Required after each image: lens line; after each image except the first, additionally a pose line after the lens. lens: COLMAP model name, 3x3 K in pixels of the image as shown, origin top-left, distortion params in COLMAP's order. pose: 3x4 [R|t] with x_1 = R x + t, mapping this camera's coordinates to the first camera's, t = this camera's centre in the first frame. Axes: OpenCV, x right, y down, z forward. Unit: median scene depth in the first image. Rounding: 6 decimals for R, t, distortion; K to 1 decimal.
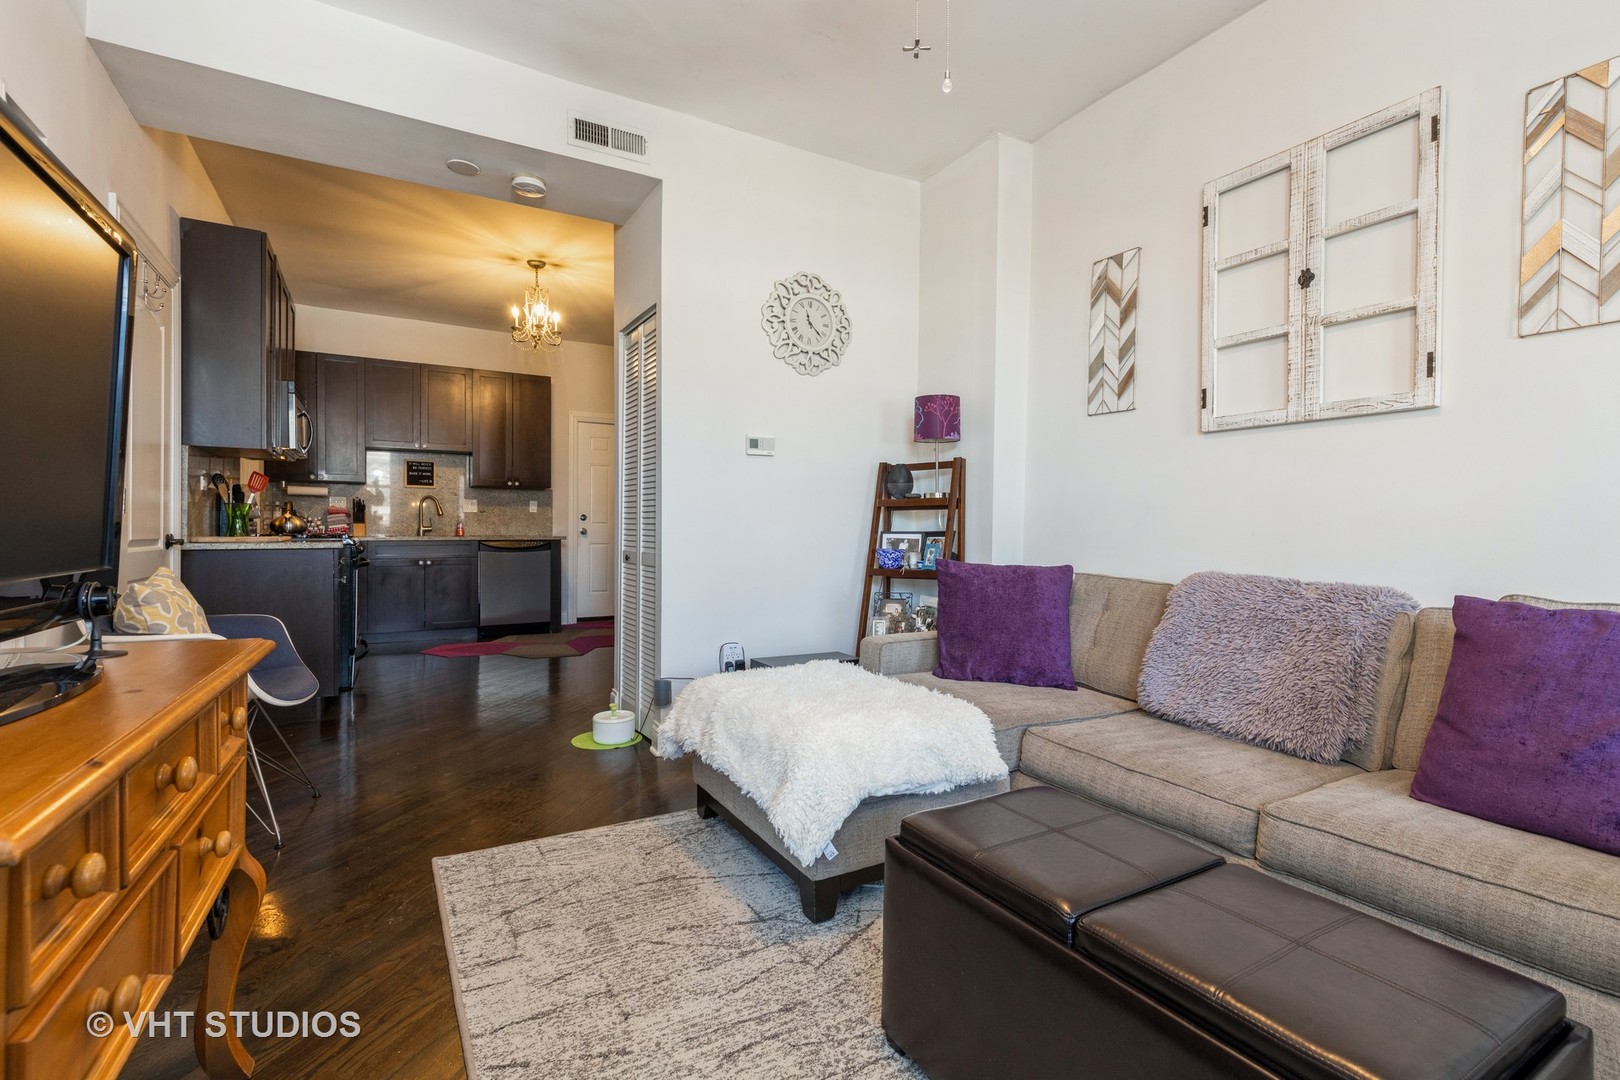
lens RADIAL K [[734.2, 0, 813.3], [0, 734.2, 540.2], [0, 0, 1]] dist [-0.000172, -0.000889]
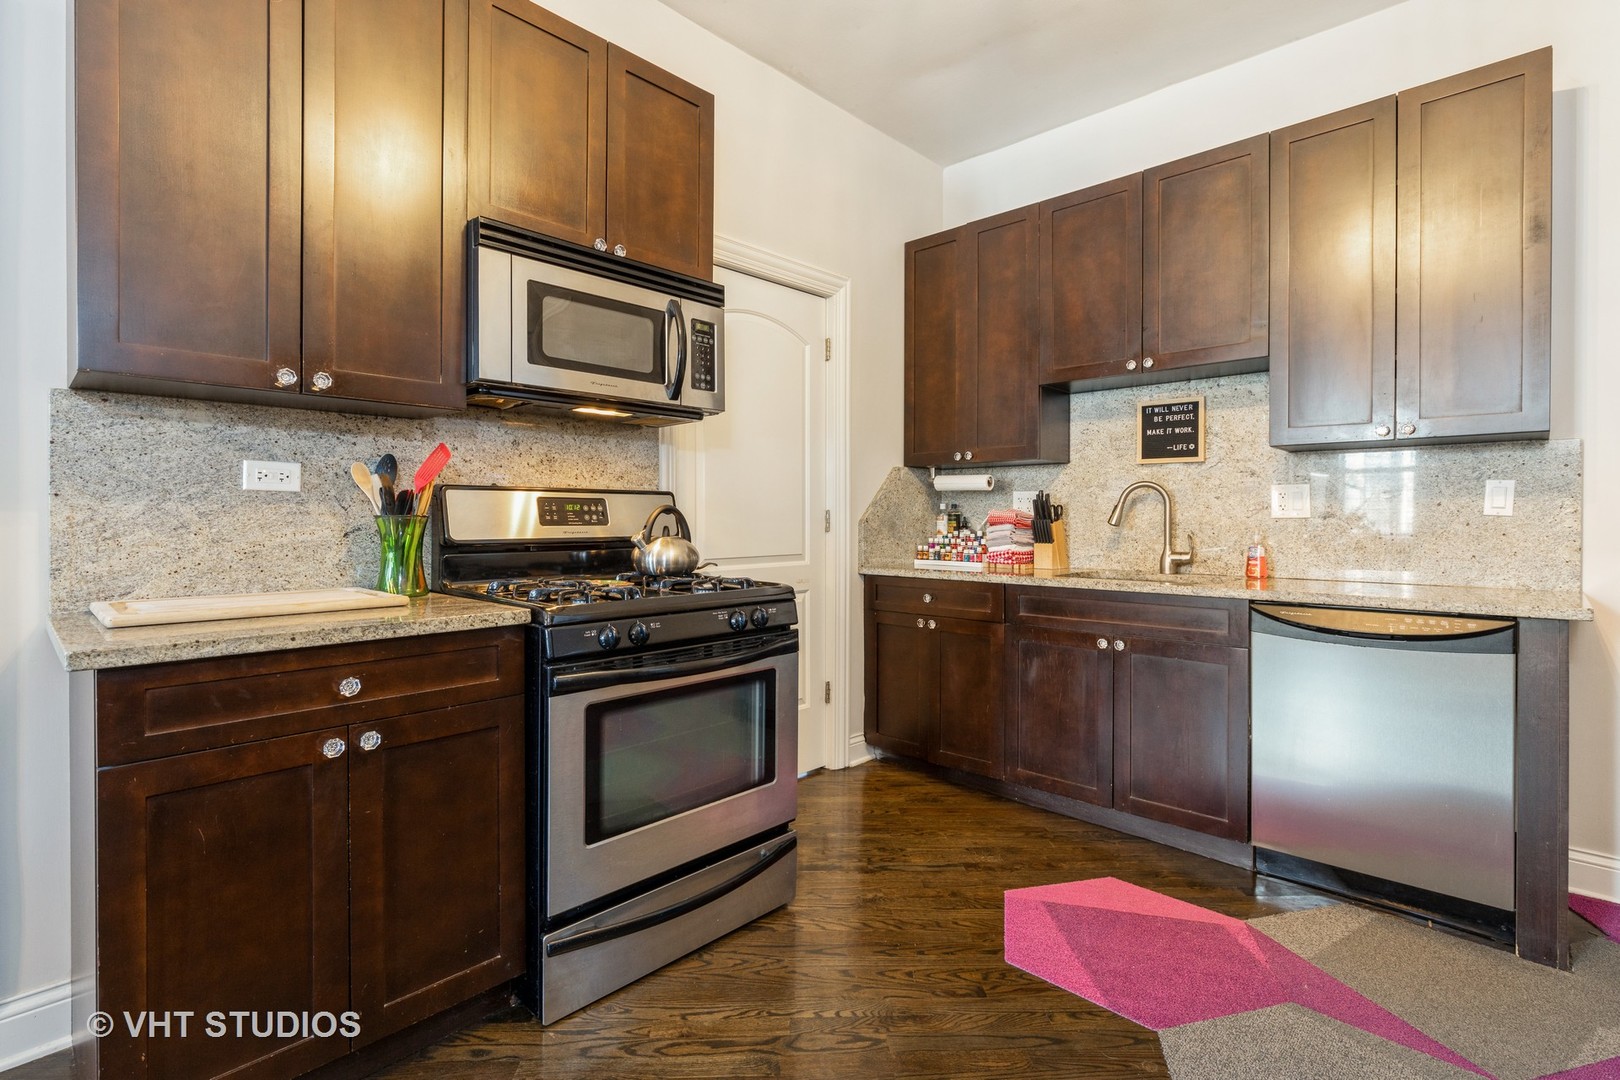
lens RADIAL K [[771.8, 0, 811.4], [0, 771.8, 519.7], [0, 0, 1]] dist [0.004772, -0.000194]
pose [[0.275492, -0.002988, -0.961299, -0.419094], [-0.019355, 0.999775, -0.008655, -0.081780], [0.961109, 0.020991, 0.275372, 1.847742]]
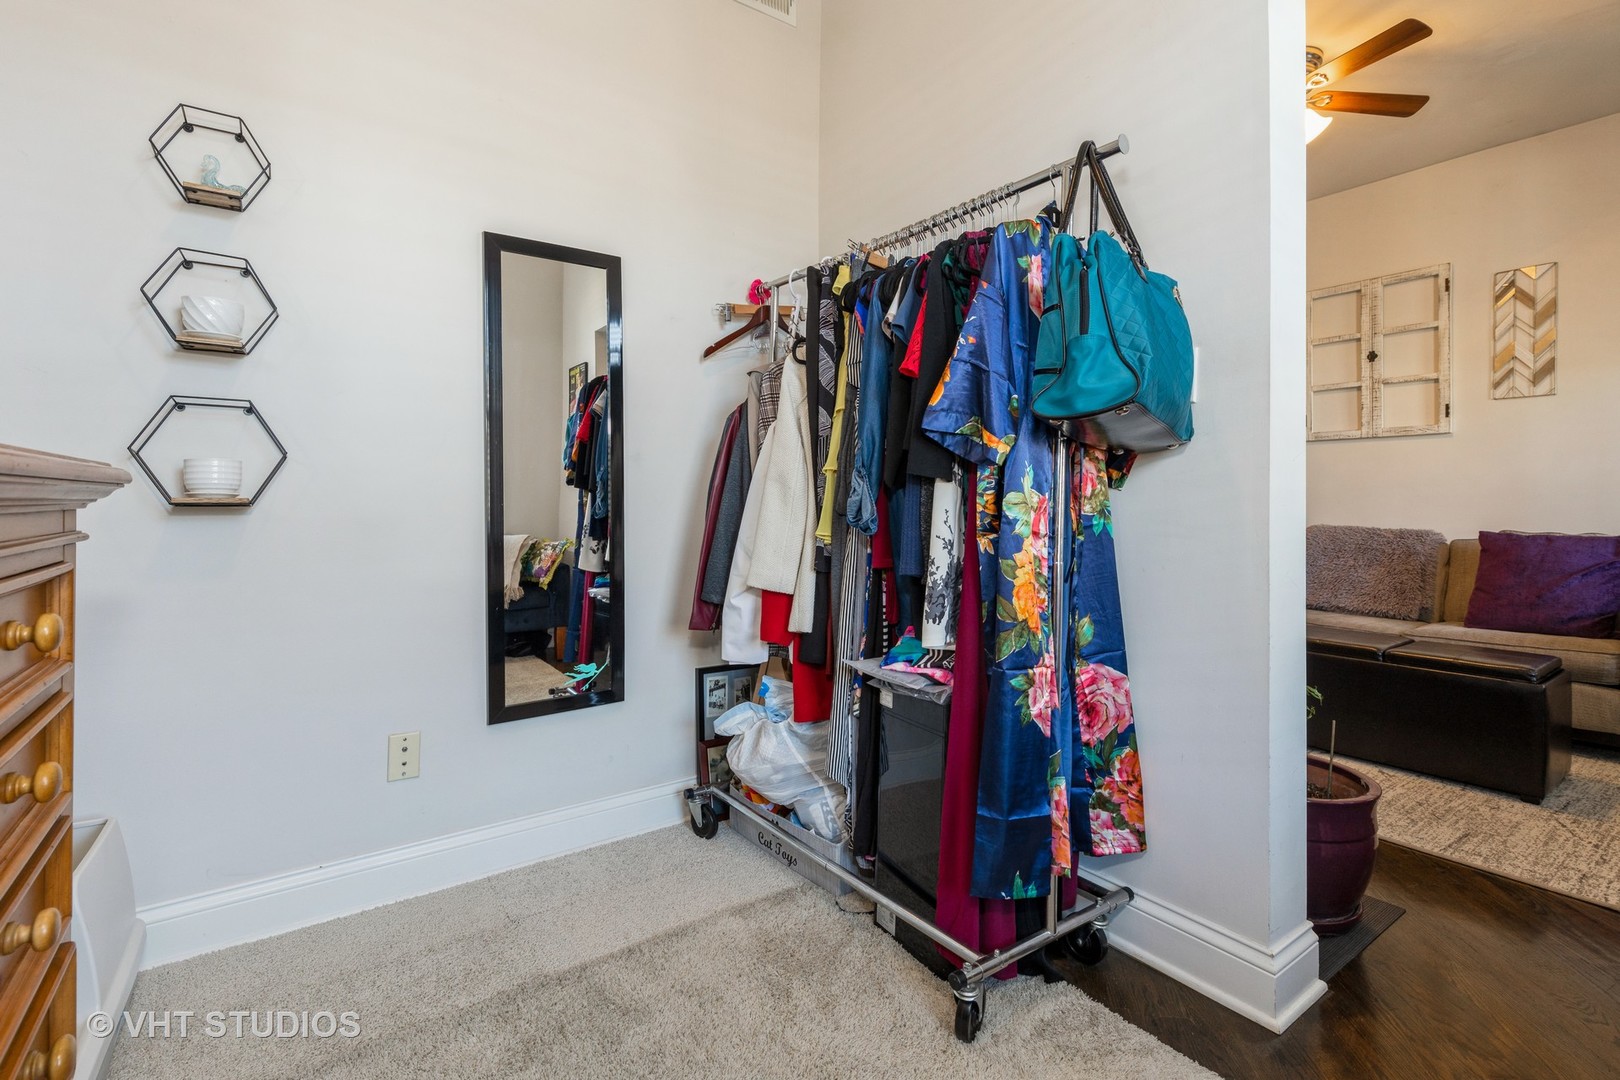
lens RADIAL K [[734.2, 0, 819.7], [0, 734.2, 501.8], [0, 0, 1]] dist [-0.000172, -0.000889]
pose [[0.994574, -0.006989, 0.103794, -0.814883], [0.008577, 0.999853, -0.014861, 0.005038], [-0.103675, 0.015671, 0.994488, -0.593590]]
